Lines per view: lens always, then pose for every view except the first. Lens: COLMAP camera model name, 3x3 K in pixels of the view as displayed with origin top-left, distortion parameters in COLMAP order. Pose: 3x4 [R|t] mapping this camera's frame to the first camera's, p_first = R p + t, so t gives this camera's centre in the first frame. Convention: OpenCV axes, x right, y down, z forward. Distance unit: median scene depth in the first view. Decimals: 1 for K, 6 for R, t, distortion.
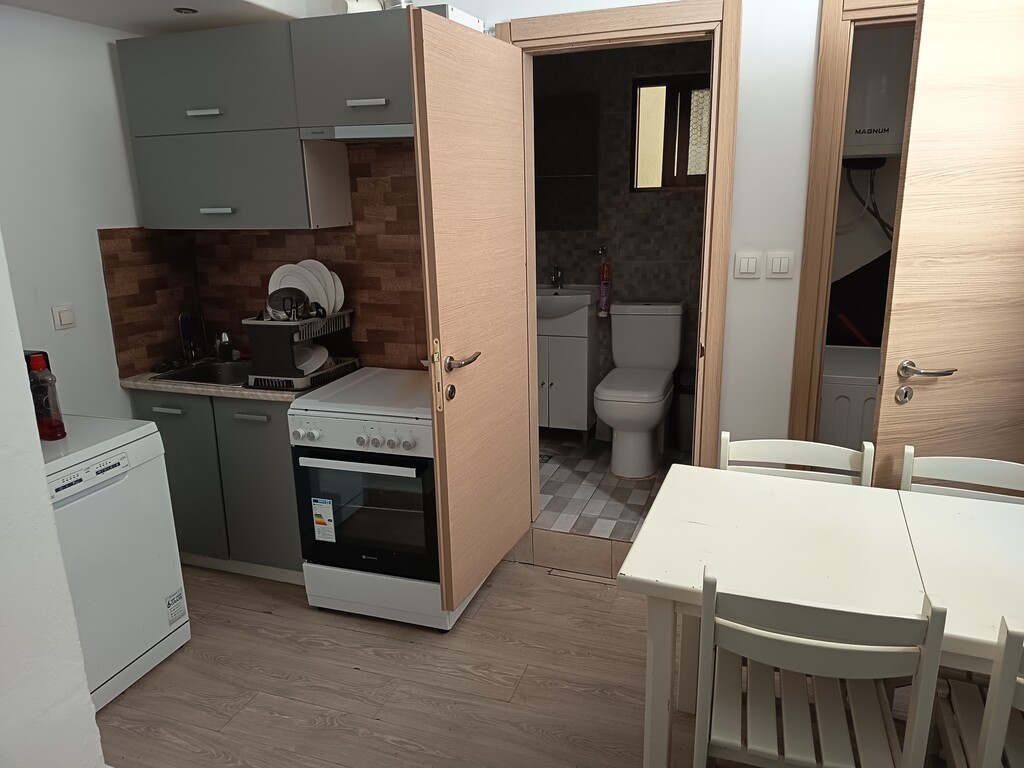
lens RADIAL K [[718.5, 0, 509.1], [0, 718.5, 387.1], [0, 0, 1]] dist [0.047179, -0.003377]
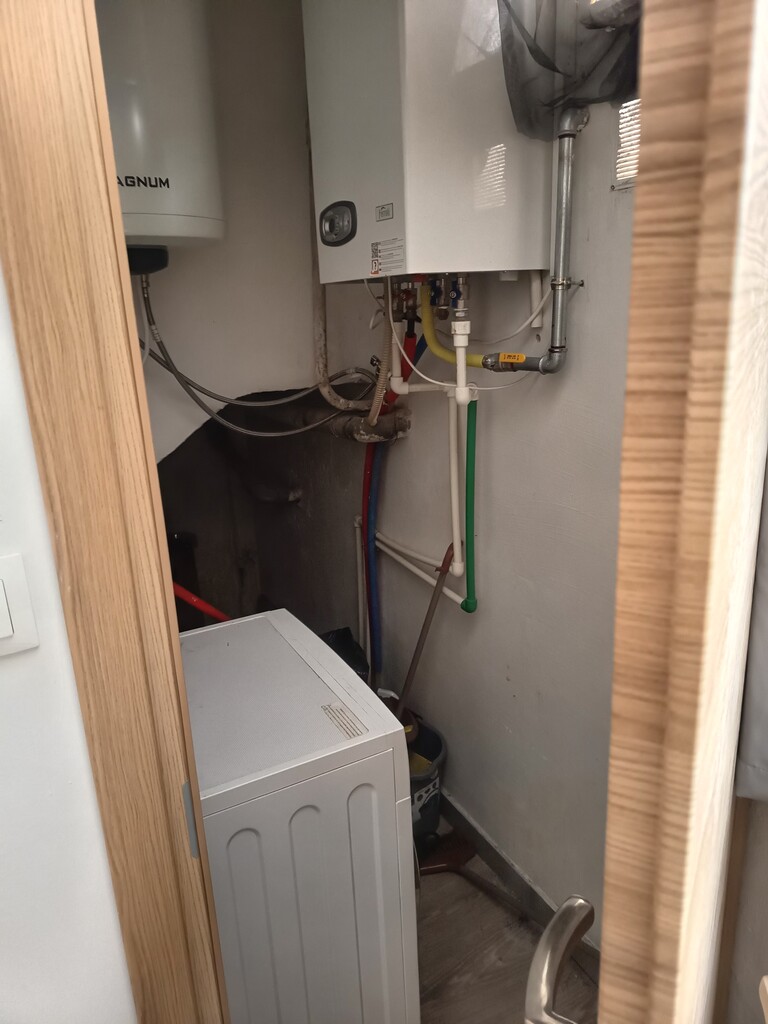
lens RADIAL K [[718.5, 0, 379.3], [0, 718.5, 518.7], [0, 0, 1]] dist [0.047179, -0.003377]
pose [[0.678953, -0.215496, 0.701844, 0.307999], [0.221155, 0.971582, 0.084374, -0.191533], [-0.700081, 0.097930, 0.707316, 0.743933]]
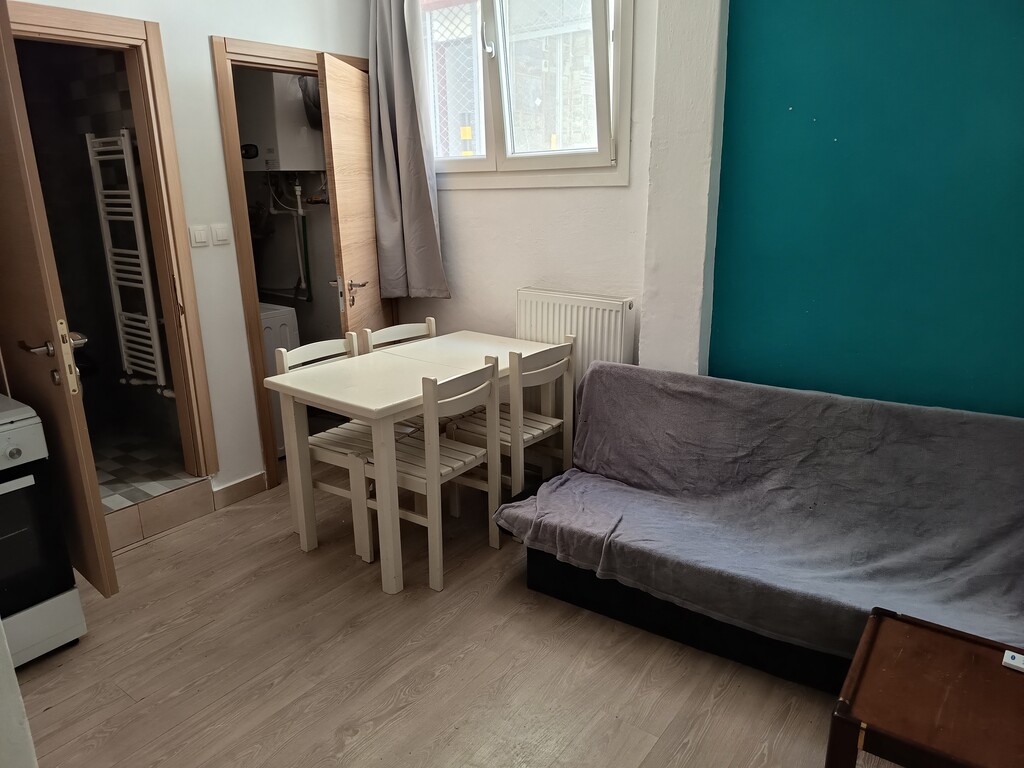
lens RADIAL K [[718.5, 0, 514.6], [0, 718.5, 383.6], [0, 0, 1]] dist [0.047179, -0.003377]
pose [[0.306073, -0.252857, 0.917814, -0.768722], [0.257206, 0.950193, 0.176004, -0.003335], [-0.916605, 0.182197, 0.355864, 0.079362]]
